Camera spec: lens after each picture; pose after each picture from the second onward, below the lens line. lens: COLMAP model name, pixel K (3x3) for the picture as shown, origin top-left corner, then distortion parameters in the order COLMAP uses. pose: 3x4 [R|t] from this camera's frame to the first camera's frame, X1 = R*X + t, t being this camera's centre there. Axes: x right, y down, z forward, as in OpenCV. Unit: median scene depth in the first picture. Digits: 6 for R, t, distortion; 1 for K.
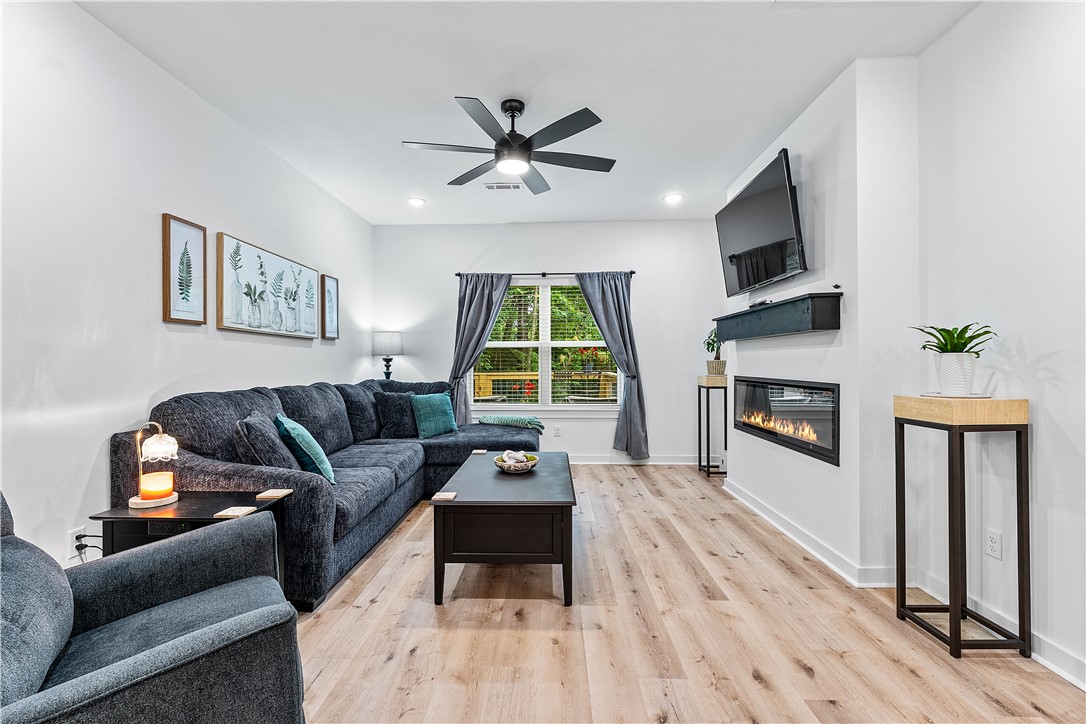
lens RADIAL K [[471.2, 0, 535.3], [0, 471.2, 360.2], [0, 0, 1]] dist [-0.002411, -0.000271]
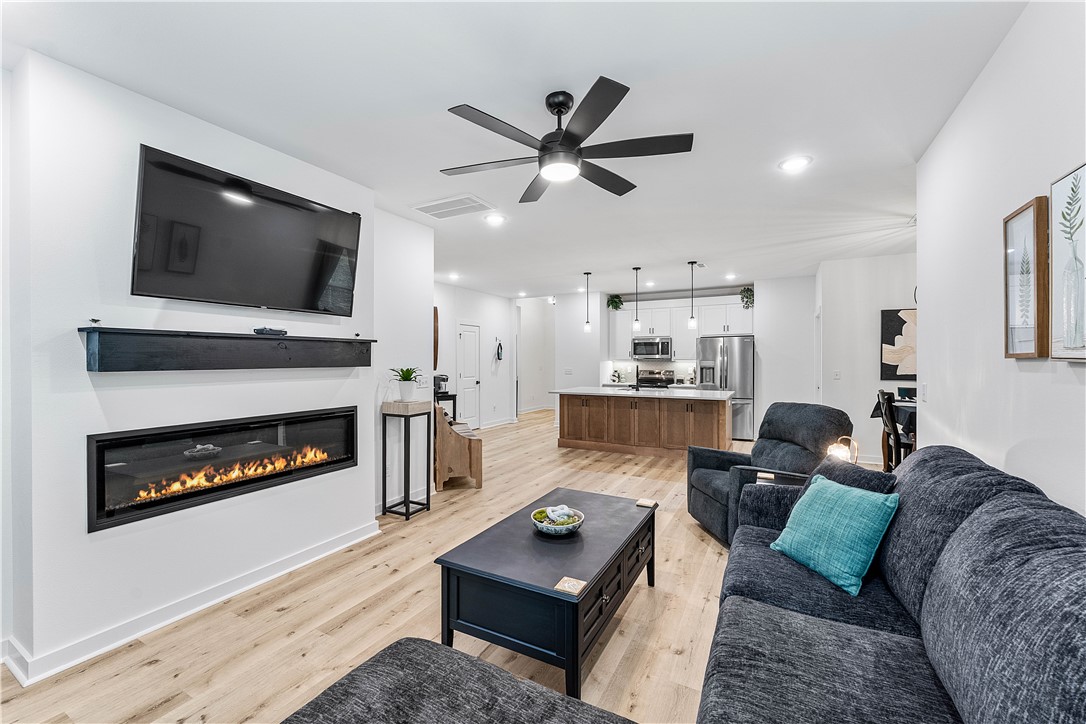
lens RADIAL K [[441.8, 0, 538.8], [0, 441.8, 366.2], [0, 0, 1]] dist [-0.004022, 0.000815]
pose [[-0.895847, -0.003072, 0.444353, -0.330866], [0.002276, 0.999931, 0.011501, -0.063355], [-0.444357, 0.011315, -0.895778, 1.575471]]
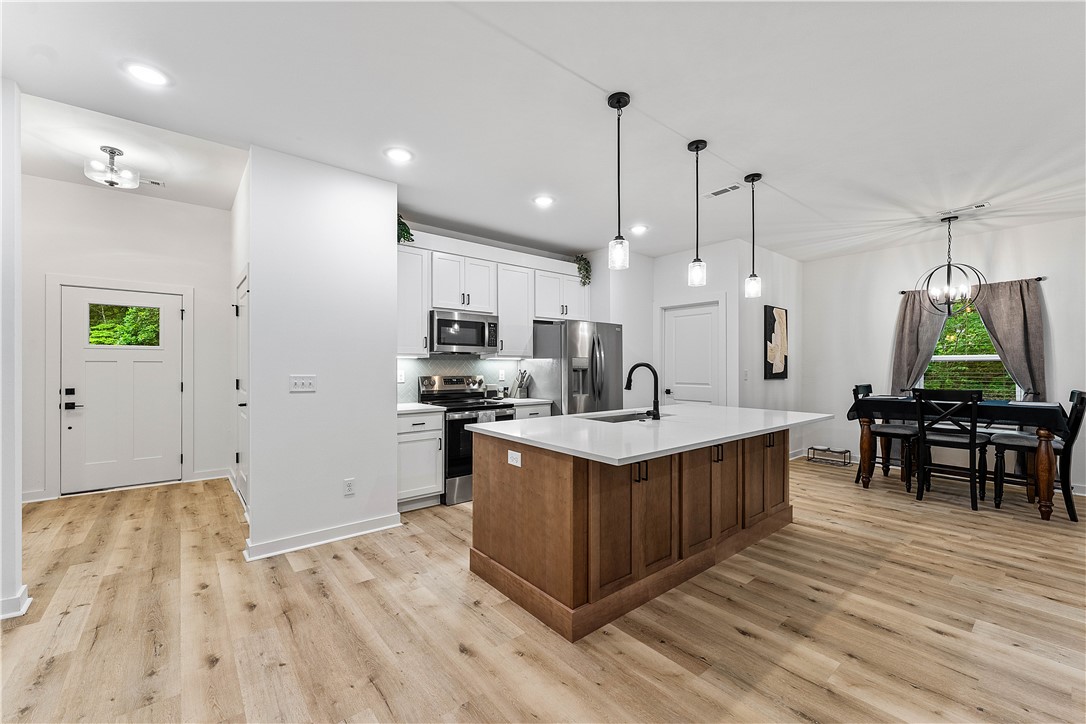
lens RADIAL K [[438.7, 0, 536.3], [0, 438.7, 365.2], [0, 0, 1]] dist [-0.000554, -0.000052]
pose [[-0.750671, 0.001070, -0.660676, 1.019711], [0.003183, 0.999993, -0.001997, -0.035460], [0.660669, -0.003602, -0.750669, 0.004516]]
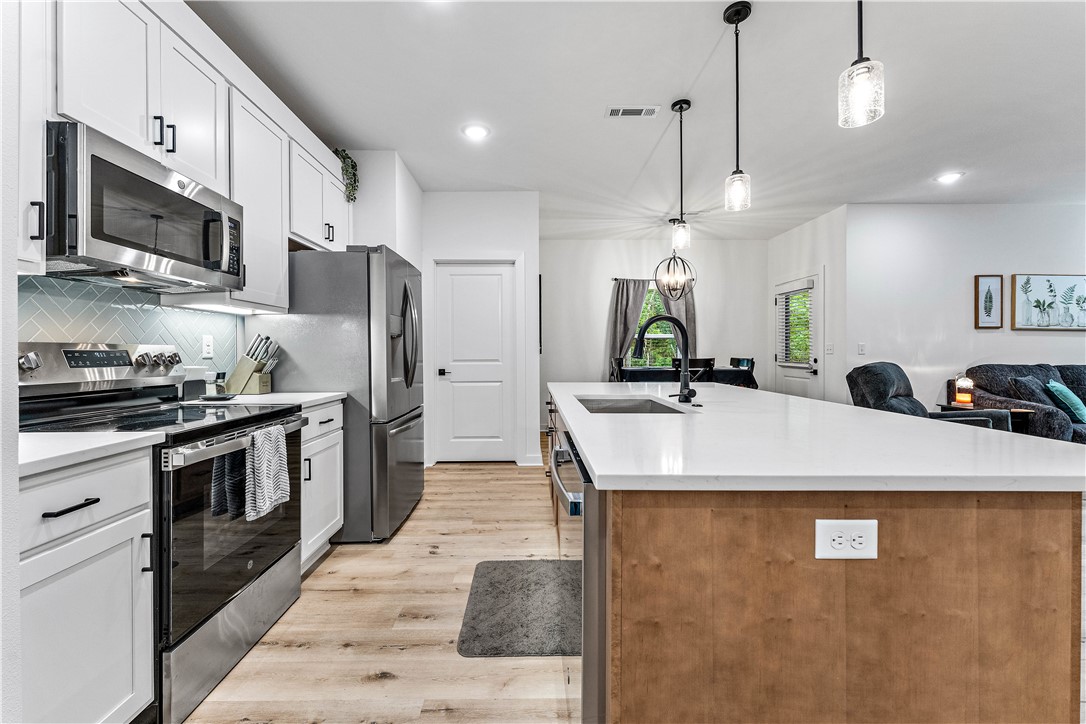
lens RADIAL K [[441.4, 0, 536.3], [0, 441.4, 354.9], [0, 0, 1]] dist [-0.001681, 0.000153]
pose [[0.051707, 0.007015, -0.998638, 0.805822], [0.003409, 0.999968, 0.007201, 0.008826], [0.998656, -0.003776, 0.051681, -0.788141]]
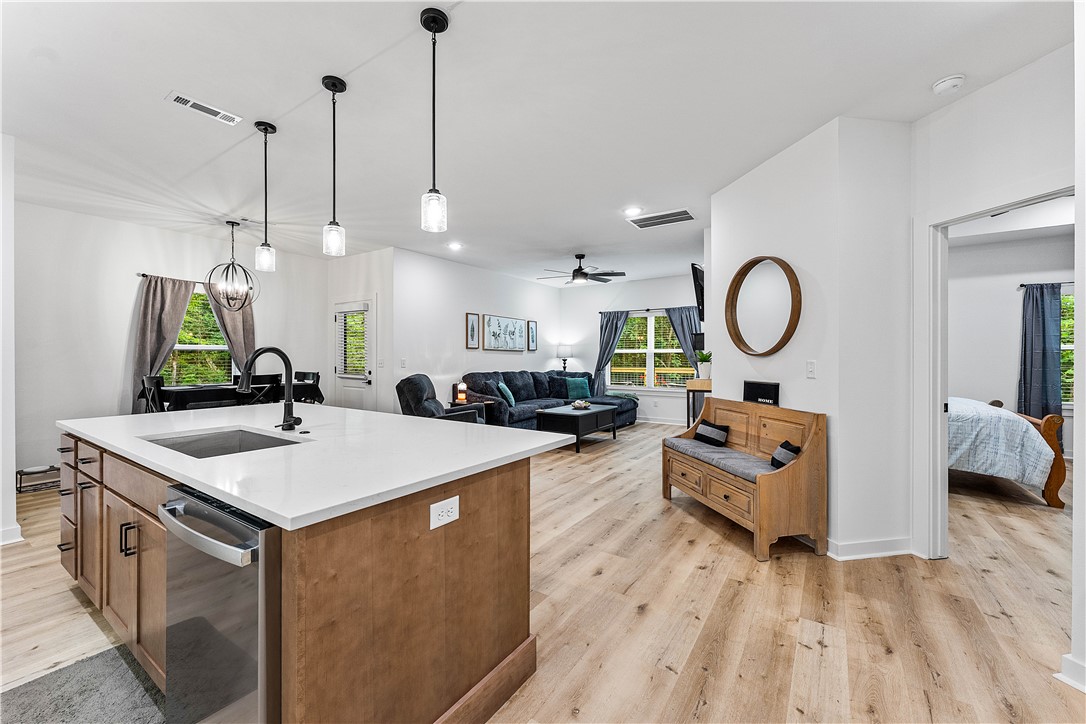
lens RADIAL K [[435.8, 0, 535.8], [0, 435.8, 356.1], [0, 0, 1]] dist [-0.002595, 0.000060]
pose [[0.848123, 0.001889, -0.529796, 0.851475], [-0.001445, 0.999998, 0.001253, -0.030753], [0.529798, -0.000297, 0.848124, -0.902519]]
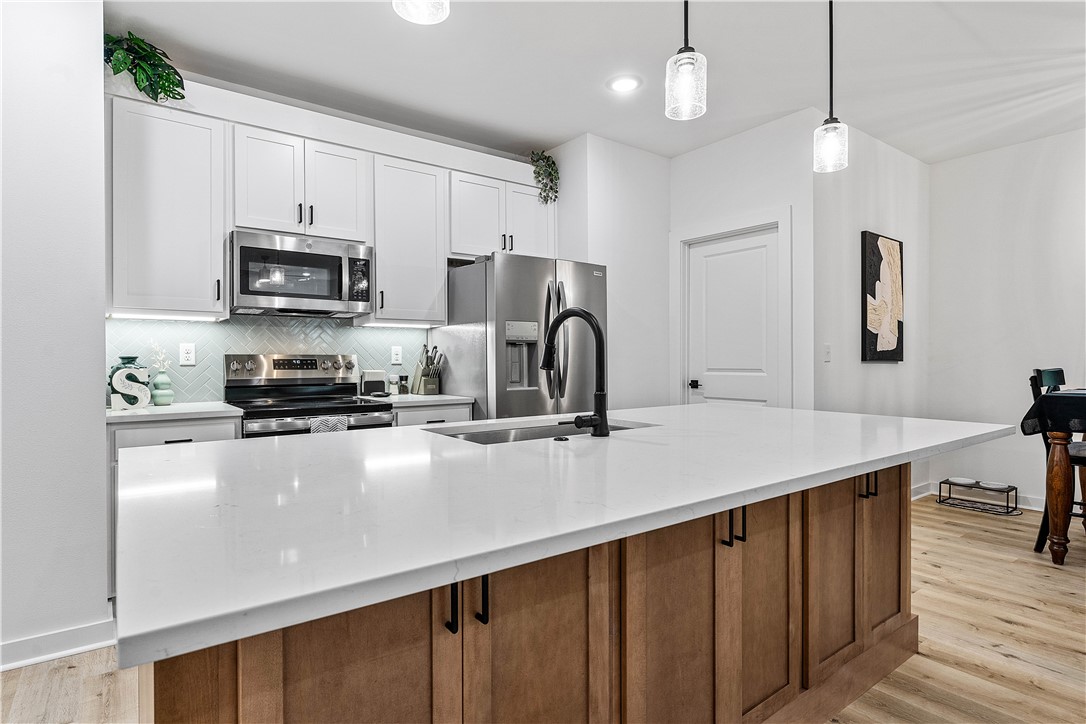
lens RADIAL K [[572.7, 0, 533.1], [0, 572.7, 360.8], [0, 0, 1]] dist [-0.001851, 0.000889]
pose [[-0.782070, 0.007807, -0.623142, 0.580691], [0.006823, 0.999969, 0.003965, 0.007479], [0.623153, -0.001151, -0.782099, -0.154535]]
